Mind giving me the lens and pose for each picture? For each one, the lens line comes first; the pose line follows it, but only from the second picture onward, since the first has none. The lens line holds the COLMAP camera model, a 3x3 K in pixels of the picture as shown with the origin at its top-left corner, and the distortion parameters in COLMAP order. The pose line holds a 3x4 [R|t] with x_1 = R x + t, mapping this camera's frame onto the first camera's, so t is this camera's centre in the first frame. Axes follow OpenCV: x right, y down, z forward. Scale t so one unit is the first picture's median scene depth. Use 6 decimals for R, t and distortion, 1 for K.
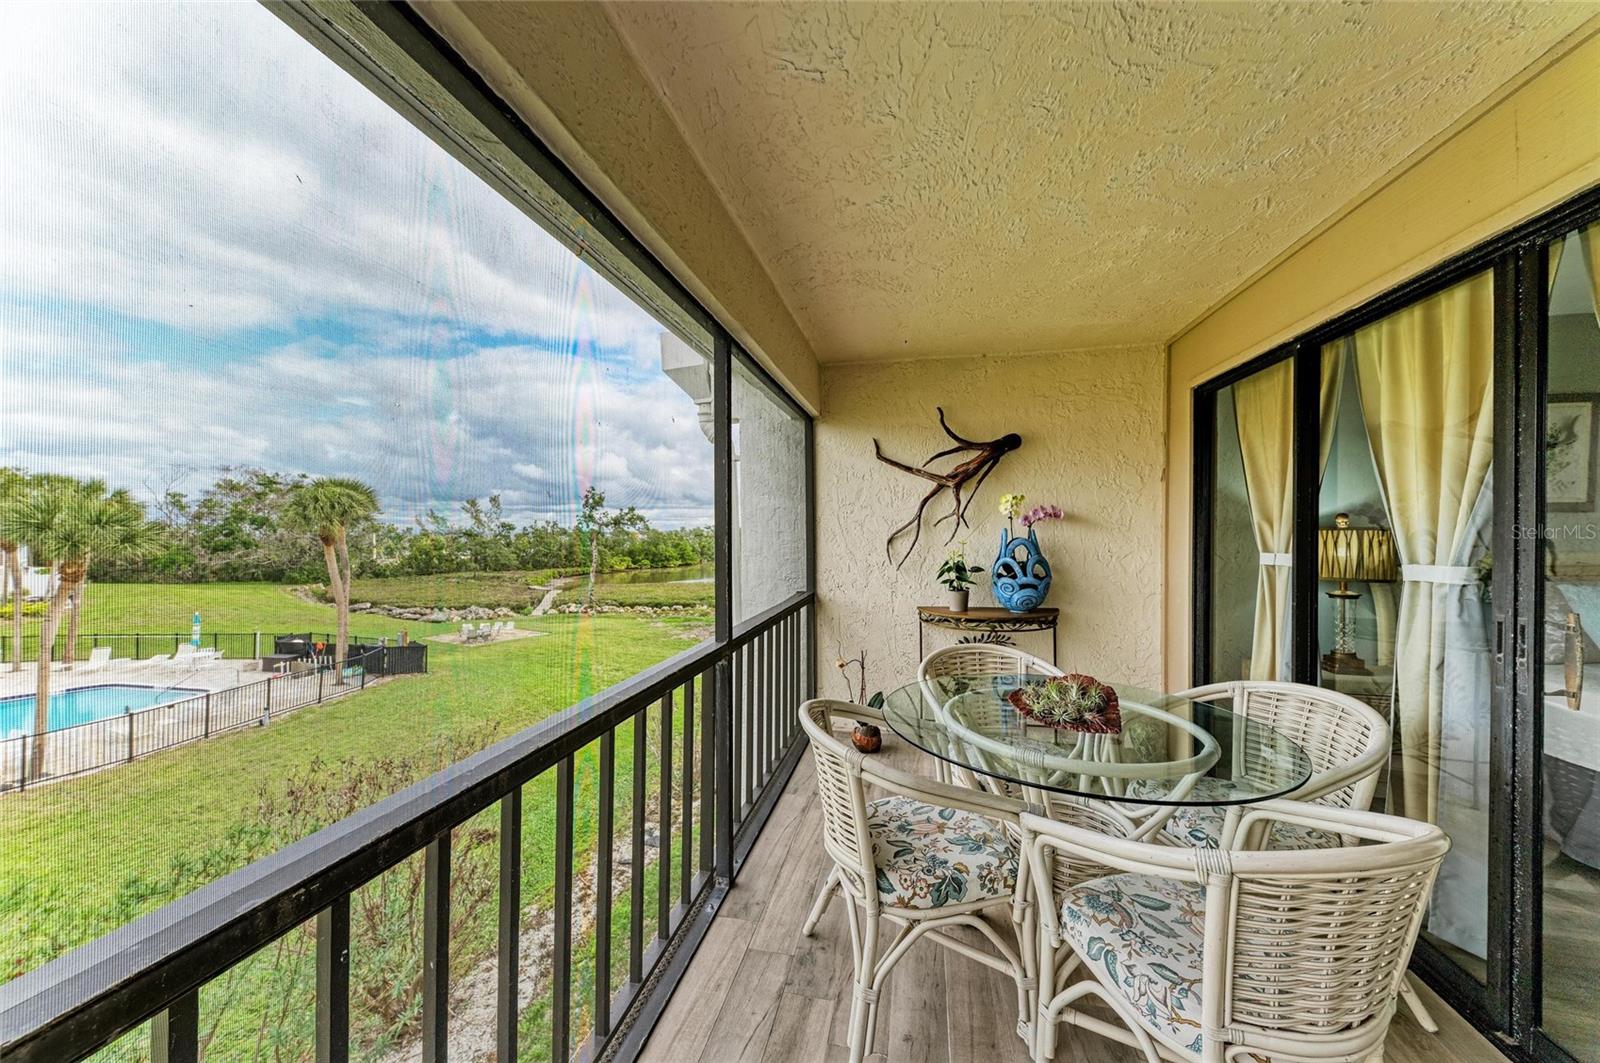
lens RADIAL K [[549.9, 0, 801.5], [0, 549.9, 532.1], [0, 0, 1]] dist [0.005187, -0.000612]
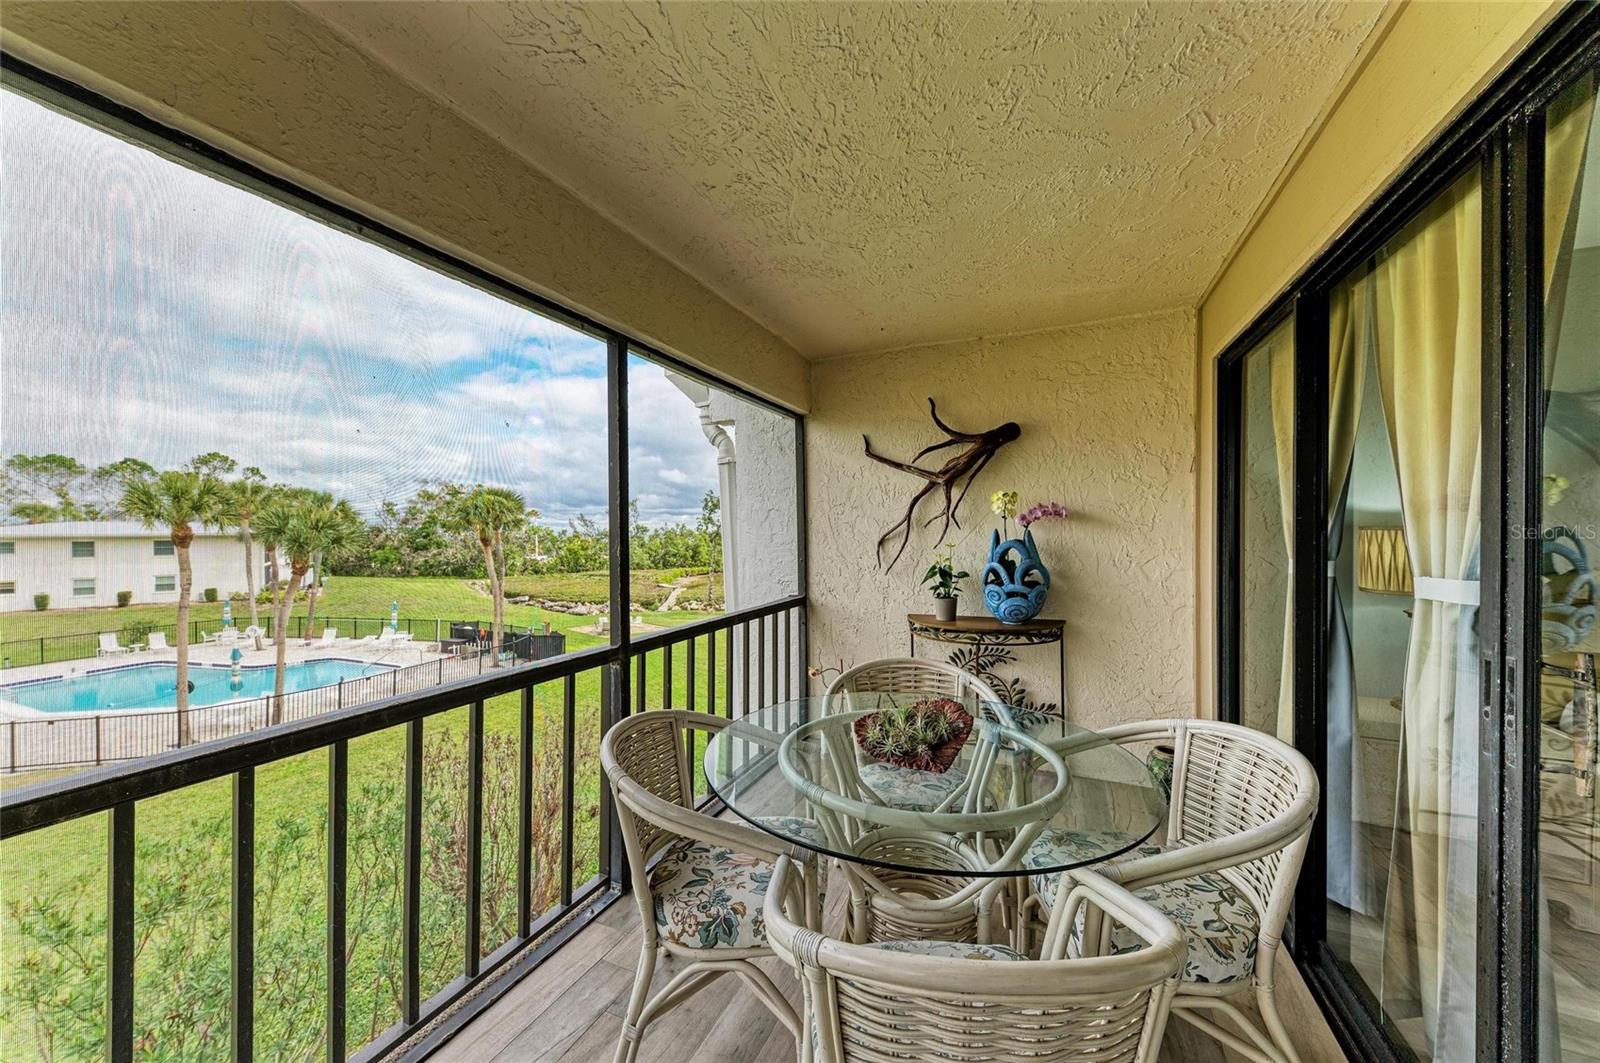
lens RADIAL K [[549.9, 0, 806.7], [0, 549.9, 533.9], [0, 0, 1]] dist [0.005187, -0.000612]
pose [[0.979270, -0.003210, -0.202536, 0.230250], [0.003560, 0.999993, 0.001364, -0.001332], [0.202530, -0.002057, 0.979274, 0.056086]]
